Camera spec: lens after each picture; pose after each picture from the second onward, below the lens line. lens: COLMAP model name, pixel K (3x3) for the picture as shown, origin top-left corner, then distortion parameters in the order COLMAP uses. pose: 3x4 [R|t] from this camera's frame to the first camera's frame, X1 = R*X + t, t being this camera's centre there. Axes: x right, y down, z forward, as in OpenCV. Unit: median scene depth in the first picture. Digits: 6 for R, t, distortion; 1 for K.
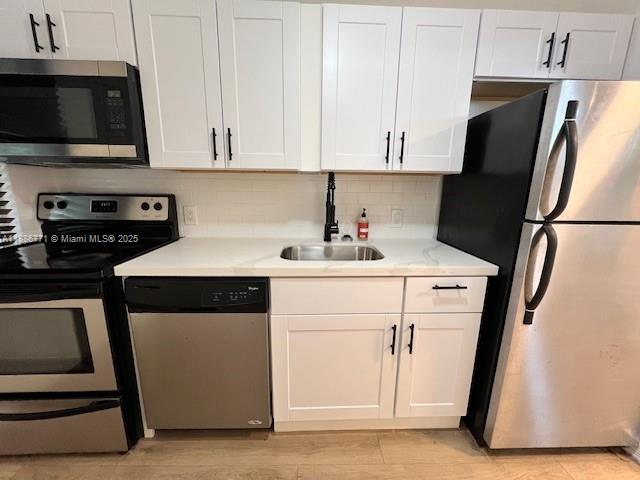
lens RADIAL K [[256.6, 0, 318.7], [0, 256.6, 238.9], [0, 0, 1]] dist [-0.001698, 0.000764]
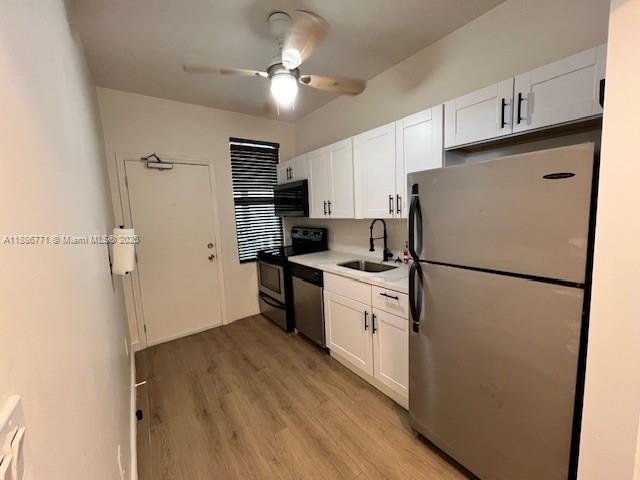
lens RADIAL K [[256.6, 0, 318.7], [0, 256.6, 238.9], [0, 0, 1]] dist [-0.001698, 0.000764]
pose [[0.556877, 0.058695, -0.828519, 1.441019], [-0.117391, 0.993049, -0.008552, -0.085427], [0.822258, 0.102023, 0.559896, -0.240201]]
